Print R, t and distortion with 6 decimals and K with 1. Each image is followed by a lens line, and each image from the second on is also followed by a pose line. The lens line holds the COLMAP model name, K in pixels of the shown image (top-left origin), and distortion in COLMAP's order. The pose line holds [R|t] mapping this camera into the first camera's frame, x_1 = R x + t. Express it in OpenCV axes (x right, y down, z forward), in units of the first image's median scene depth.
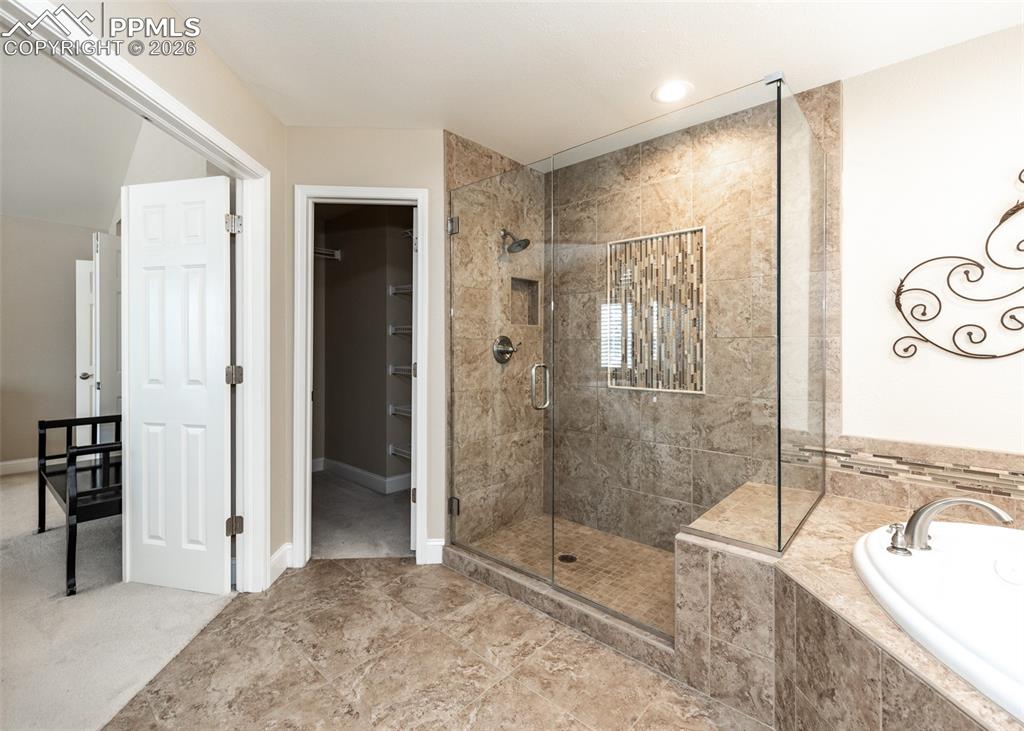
lens RADIAL K [[467.9, 0, 512.5], [0, 467.9, 344.9], [0, 0, 1]] dist [0.011213, -0.003105]
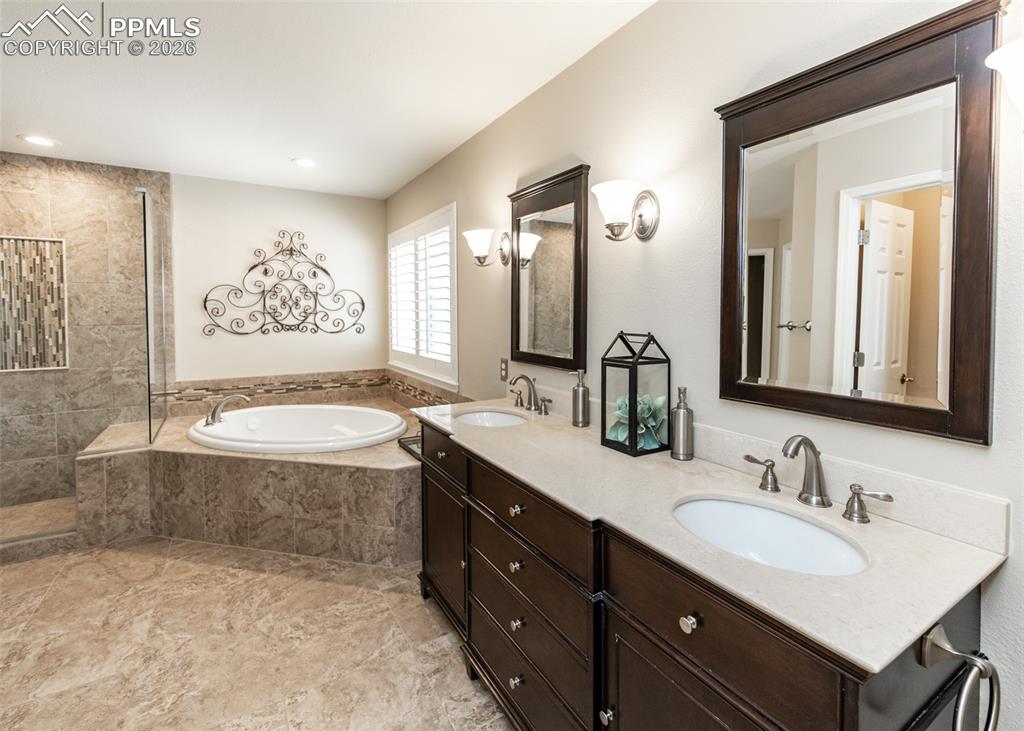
lens RADIAL K [[467.9, 0, 523.8], [0, 467.9, 325.6], [0, 0, 1]] dist [0.011213, -0.003105]
pose [[0.274858, -0.028271, 0.961069, -0.512445], [0.000578, 0.999572, 0.029238, -0.053648], [-0.961485, -0.007481, 0.274757, -0.594631]]
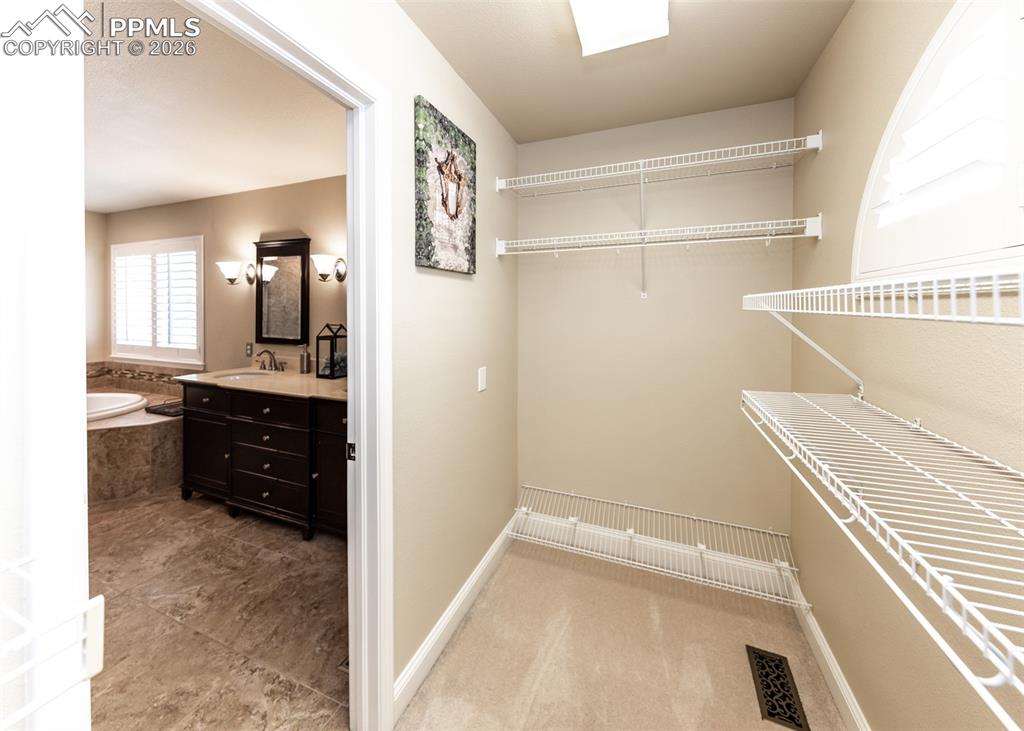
lens RADIAL K [[350.7, 0, 527.6], [0, 350.7, 314.4], [0, 0, 1]] dist [0.002472, -0.000798]
pose [[-0.386779, -0.008115, 0.922137, -1.057839], [-0.008759, 0.999949, 0.005126, -0.064699], [-0.922131, -0.006094, -0.386830, -0.694705]]
